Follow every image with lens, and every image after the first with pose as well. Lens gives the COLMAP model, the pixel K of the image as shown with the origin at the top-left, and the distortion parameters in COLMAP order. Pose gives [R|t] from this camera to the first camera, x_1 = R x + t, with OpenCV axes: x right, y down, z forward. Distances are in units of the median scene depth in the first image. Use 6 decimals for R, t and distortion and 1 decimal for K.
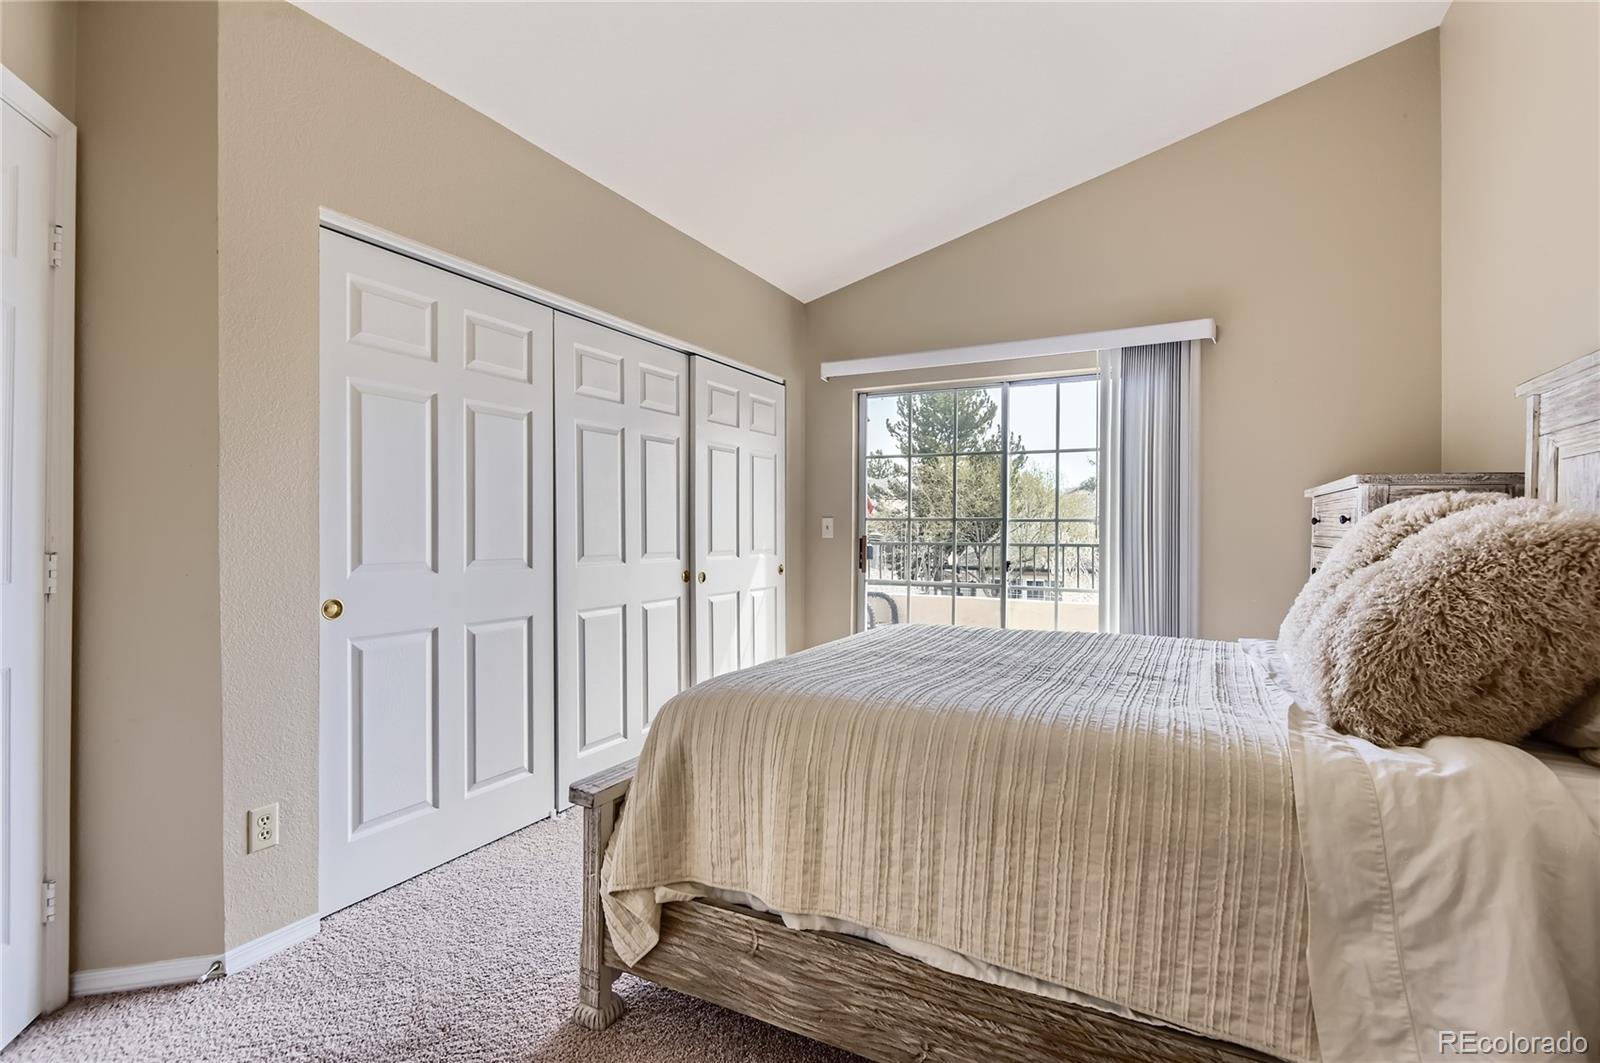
lens RADIAL K [[738.7, 0, 802.3], [0, 738.7, 536.0], [0, 0, 1]] dist [0.001159, -0.000789]
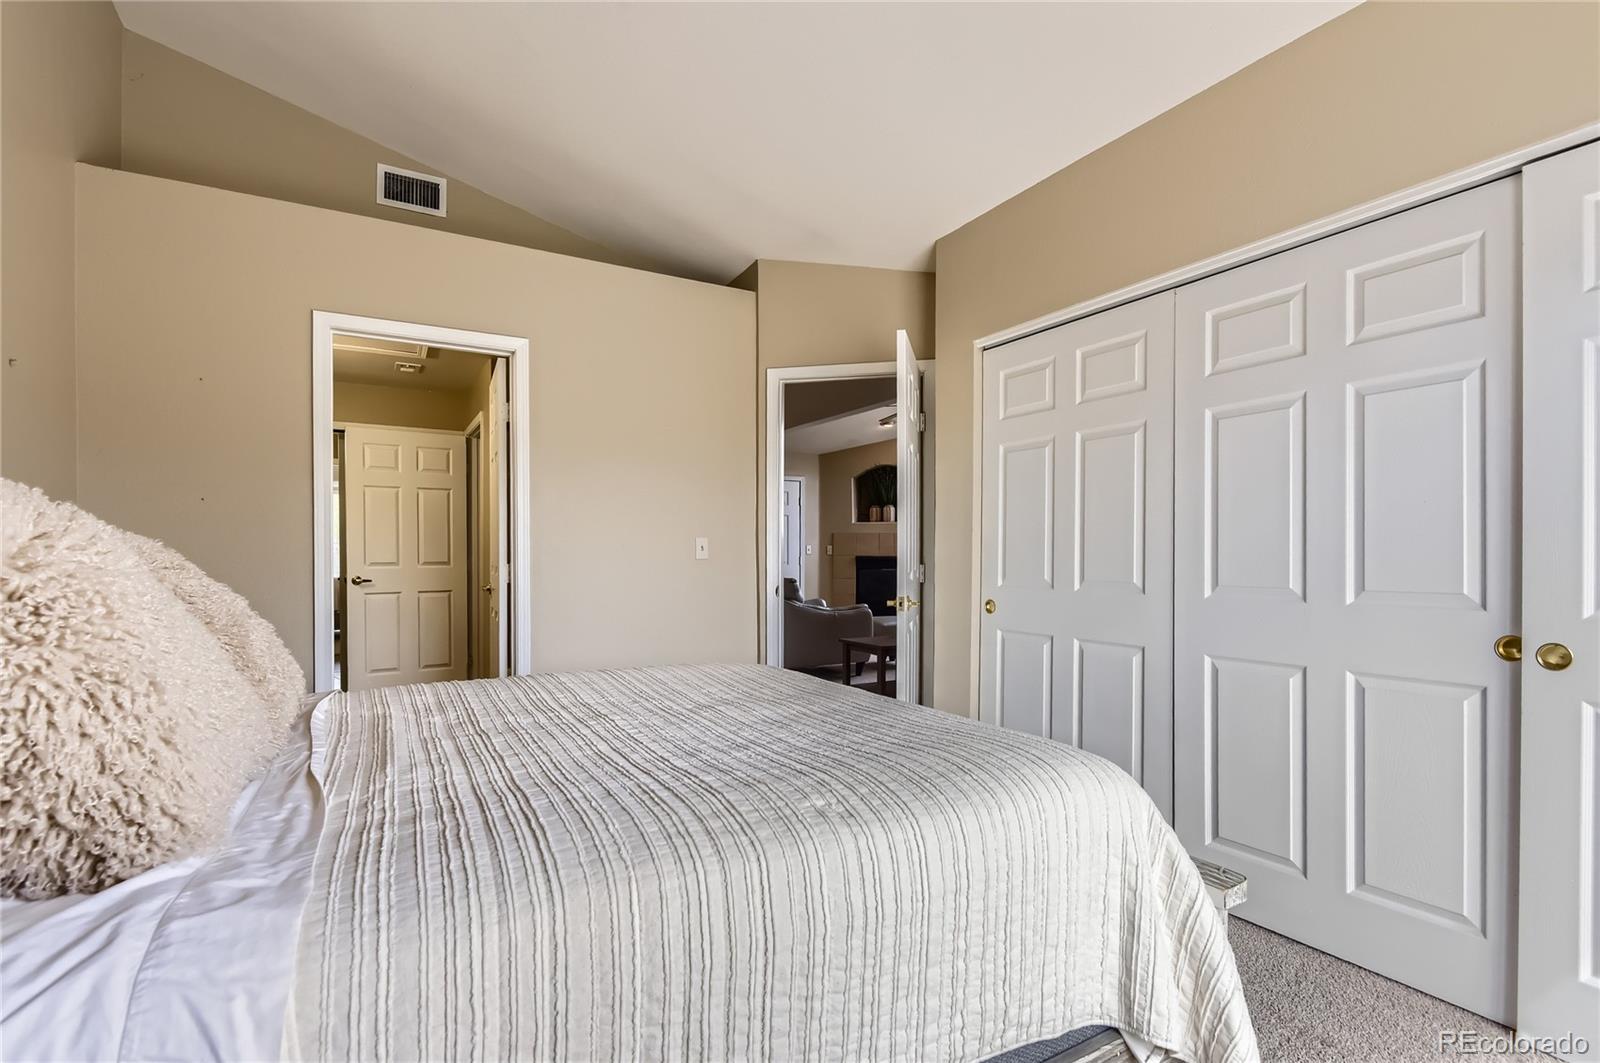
lens RADIAL K [[719.6, 0, 804.6], [0, 719.6, 554.6], [0, 0, 1]] dist [-0.034996, -0.000111]
pose [[-0.525802, -0.000017, -0.850607, 0.459804], [-0.004089, 0.999988, 0.002508, -0.003870], [0.850597, 0.004797, -0.525796, 0.860762]]
